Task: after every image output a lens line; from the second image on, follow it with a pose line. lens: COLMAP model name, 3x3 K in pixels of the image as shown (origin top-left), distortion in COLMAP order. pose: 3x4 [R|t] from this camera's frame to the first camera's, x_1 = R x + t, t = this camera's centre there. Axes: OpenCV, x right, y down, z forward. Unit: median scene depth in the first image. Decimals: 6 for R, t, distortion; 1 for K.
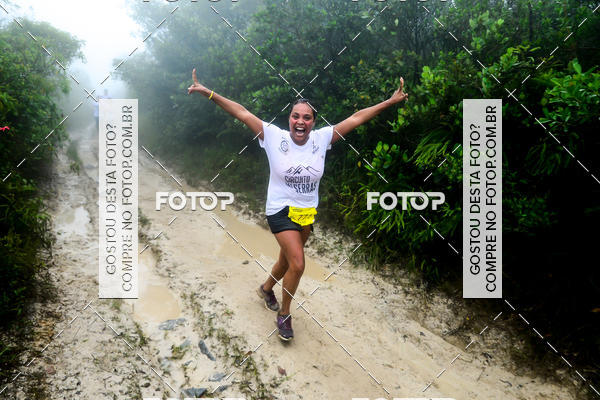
lens RADIAL K [[519.4, 0, 302.5], [0, 519.4, 202.4], [0, 0, 1]] dist [-0.094009, 0.143924]
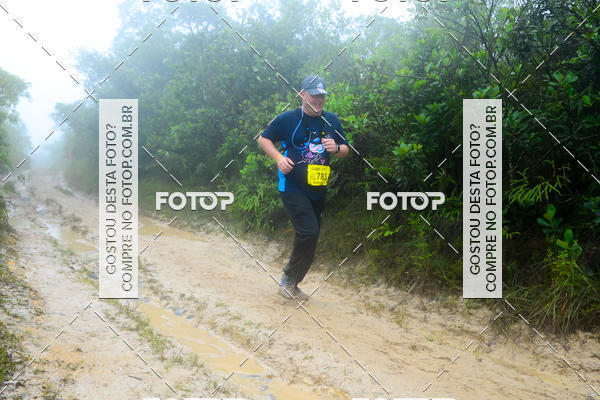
lens RADIAL K [[519.4, 0, 302.5], [0, 519.4, 202.4], [0, 0, 1]] dist [-0.094009, 0.143924]
pose [[0.993876, 0.012639, 0.109772, 0.104574], [-0.000744, 0.994179, -0.107738, 0.129958], [-0.110494, 0.106997, 0.988101, -0.313435]]
